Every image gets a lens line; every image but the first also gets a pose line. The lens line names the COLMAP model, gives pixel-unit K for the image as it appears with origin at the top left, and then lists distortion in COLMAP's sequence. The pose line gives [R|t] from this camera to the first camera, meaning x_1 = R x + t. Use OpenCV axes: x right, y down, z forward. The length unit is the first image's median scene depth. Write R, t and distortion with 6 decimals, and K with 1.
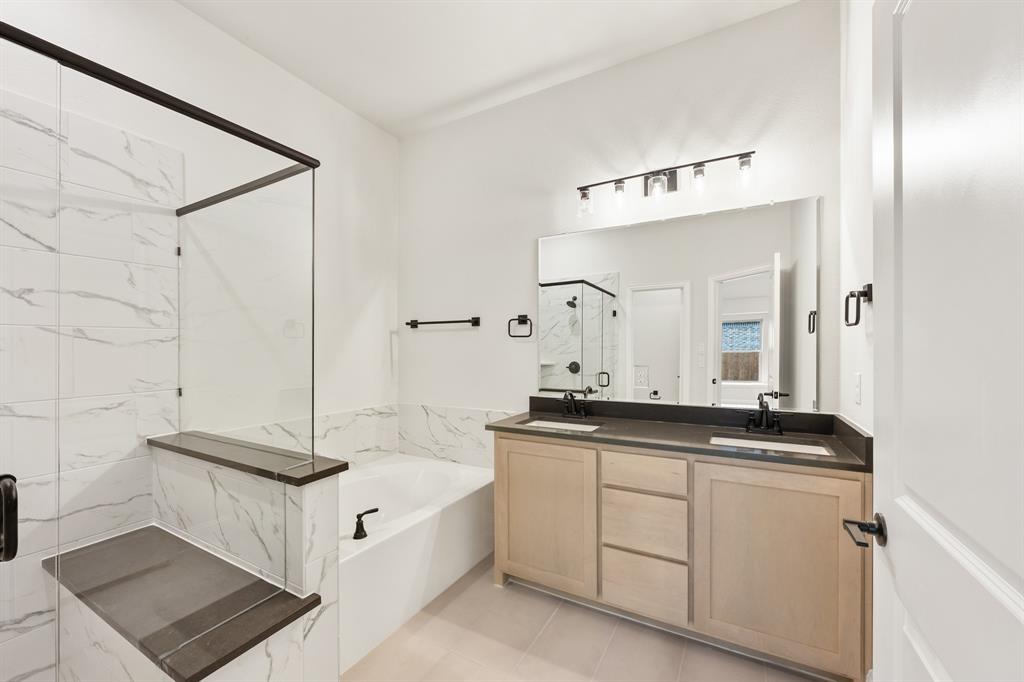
lens RADIAL K [[415.2, 0, 508.3], [0, 415.2, 342.5], [0, 0, 1]] dist [-0.000231, -0.000042]
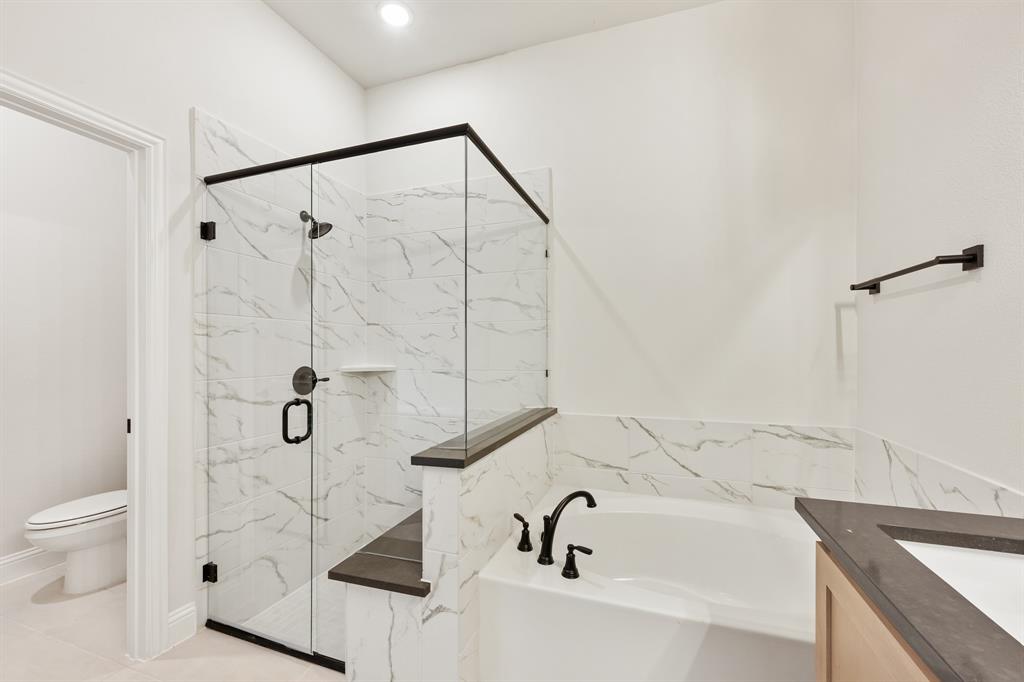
lens RADIAL K [[415.2, 0, 508.3], [0, 415.2, 342.5], [0, 0, 1]] dist [-0.000231, -0.000042]
pose [[0.173247, -0.011370, -0.984813, 0.354844], [0.015393, 0.999842, -0.008836, 0.041966], [0.984758, -0.013629, 0.173394, 0.707832]]
